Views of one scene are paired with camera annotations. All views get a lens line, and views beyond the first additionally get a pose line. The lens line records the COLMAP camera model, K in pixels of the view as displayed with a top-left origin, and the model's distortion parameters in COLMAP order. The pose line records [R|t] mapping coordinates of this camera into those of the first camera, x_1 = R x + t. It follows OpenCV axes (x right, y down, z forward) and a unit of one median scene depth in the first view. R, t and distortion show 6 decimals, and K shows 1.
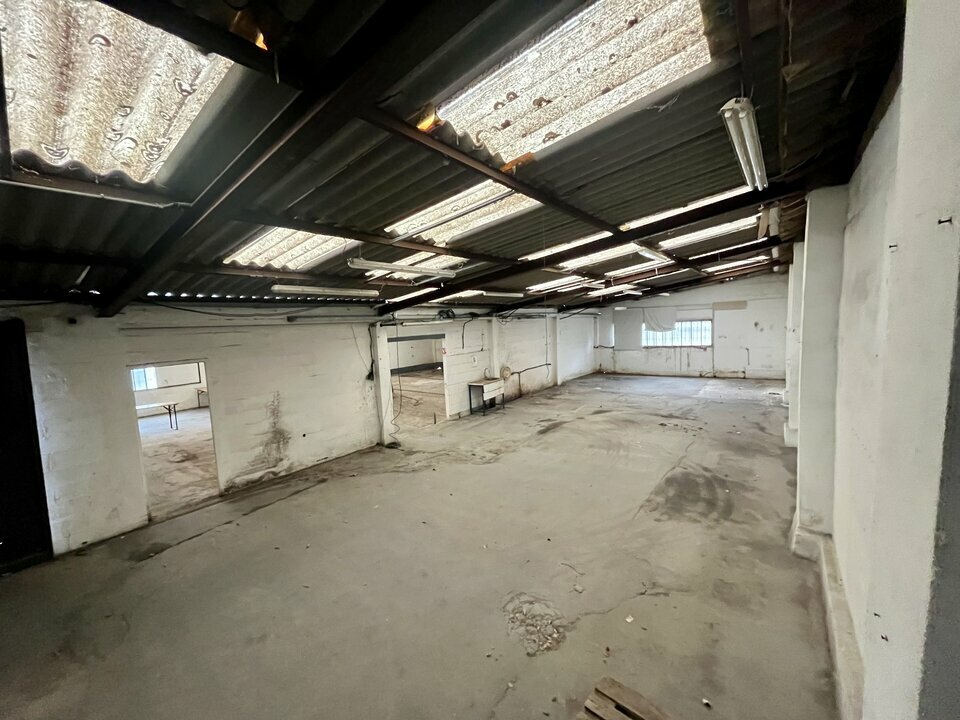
lens RADIAL K [[387.9, 0, 479.7], [0, 387.9, 356.2], [0, 0, 1]] dist [-0.003640, -0.000381]
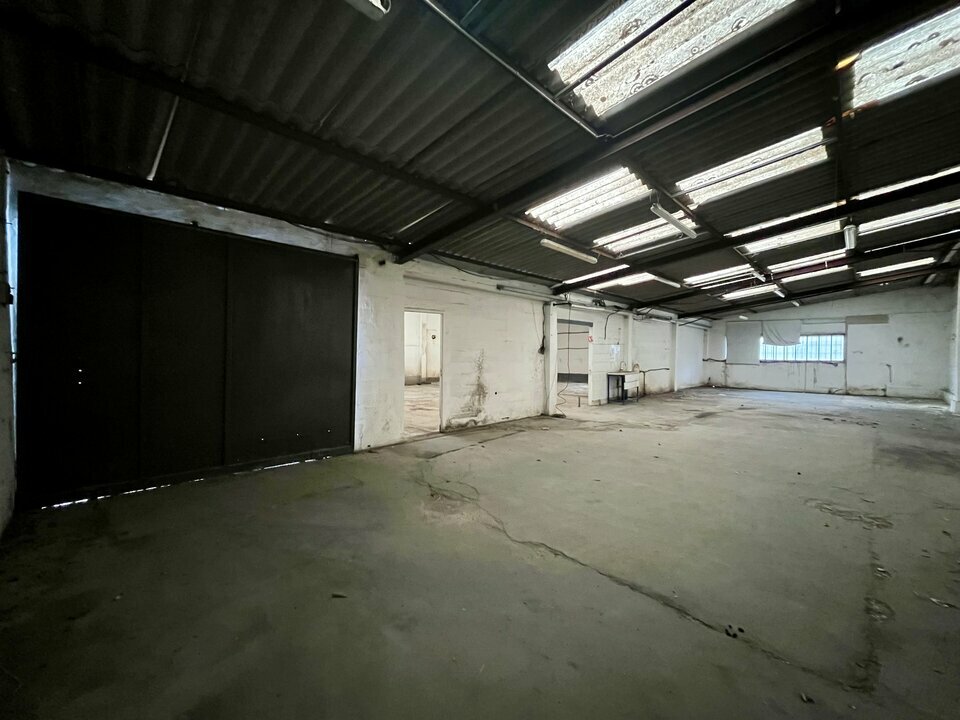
lens RADIAL K [[387.9, 0, 477.8], [0, 387.9, 357.8], [0, 0, 1]] dist [-0.003640, -0.000381]
pose [[0.989892, 0.054999, -0.130726, -0.308883], [-0.063681, 0.995968, -0.063184, 0.149853], [0.126724, 0.070870, 0.989403, -0.101204]]
